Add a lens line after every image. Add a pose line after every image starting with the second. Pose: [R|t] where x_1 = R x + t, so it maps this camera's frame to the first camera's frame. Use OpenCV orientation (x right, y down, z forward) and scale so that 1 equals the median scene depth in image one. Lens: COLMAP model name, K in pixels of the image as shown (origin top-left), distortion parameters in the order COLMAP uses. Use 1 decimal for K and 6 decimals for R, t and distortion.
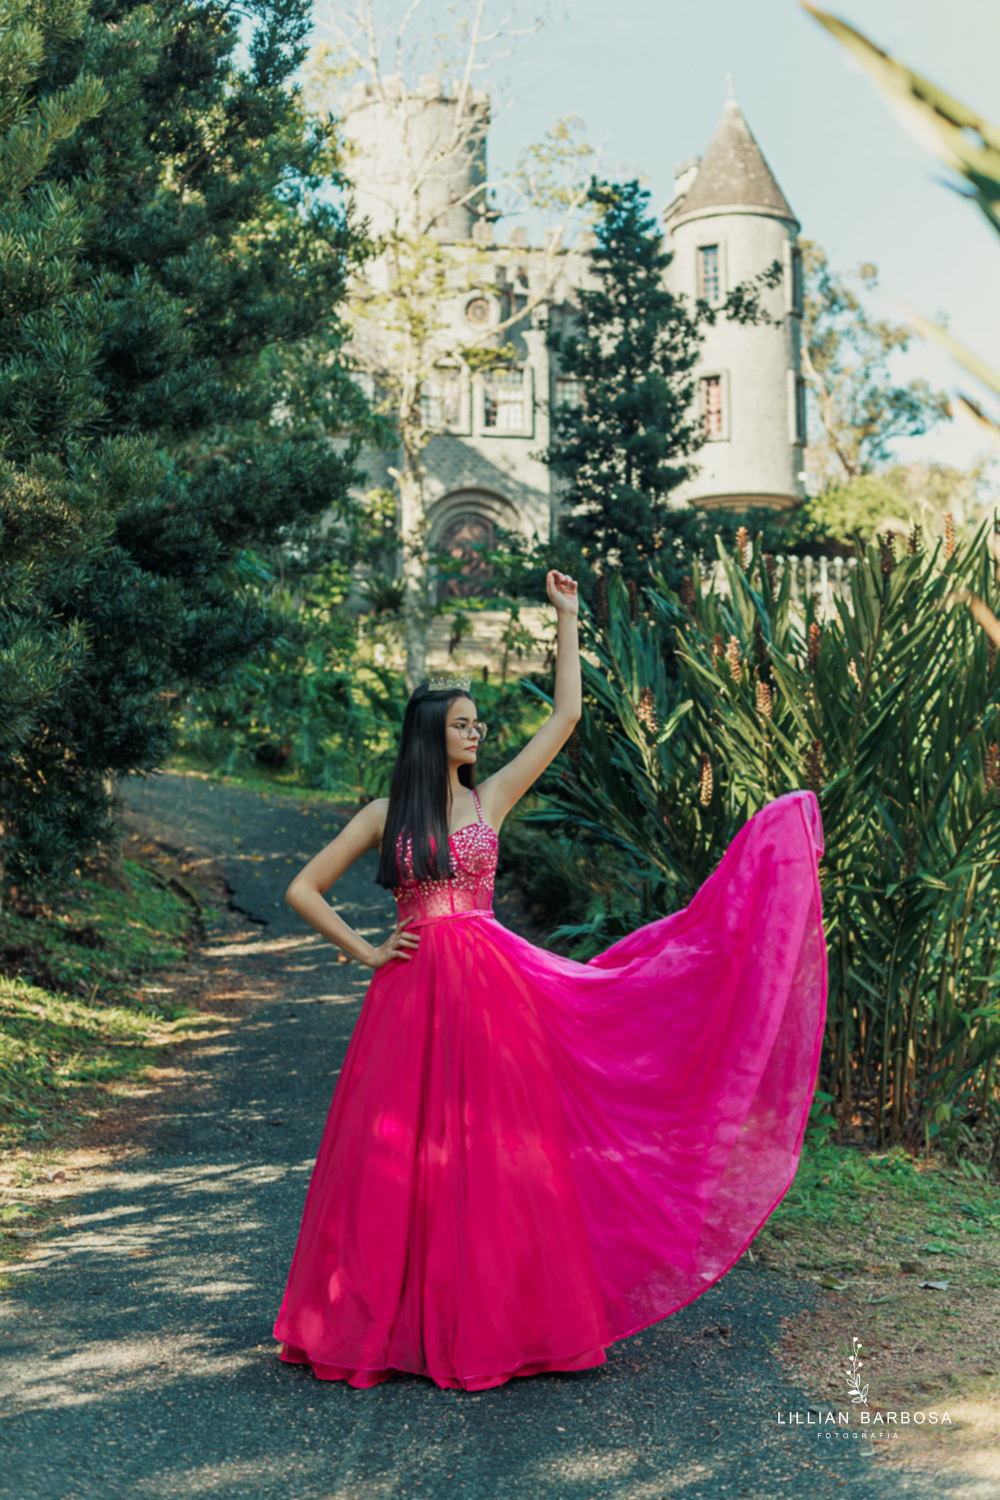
lens RADIAL K [[2162.4, 0, 500.0], [0, 2162.4, 750.0], [0, 0, 1]] dist [-0.003519, 0.000901]
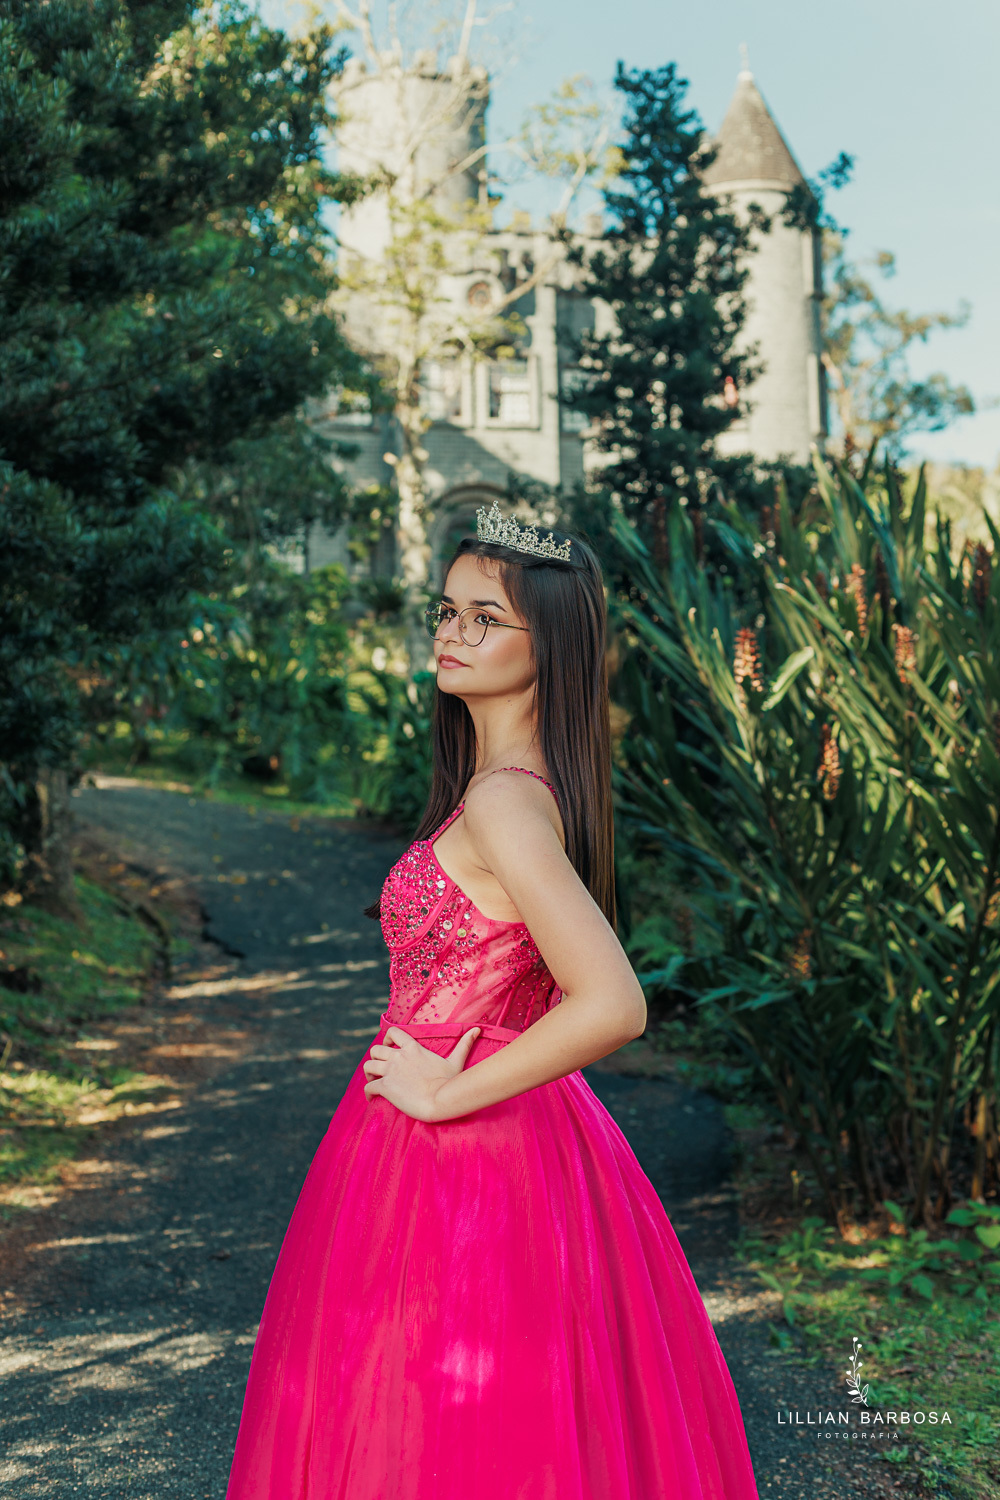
lens RADIAL K [[2162.4, 0, 500.0], [0, 2162.4, 750.0], [0, 0, 1]] dist [-0.003519, 0.000901]
pose [[0.999940, -0.010863, -0.001703, -0.005155], [0.010849, 0.999907, -0.008230, 0.007749], [0.001792, 0.008211, 0.999965, 0.166030]]
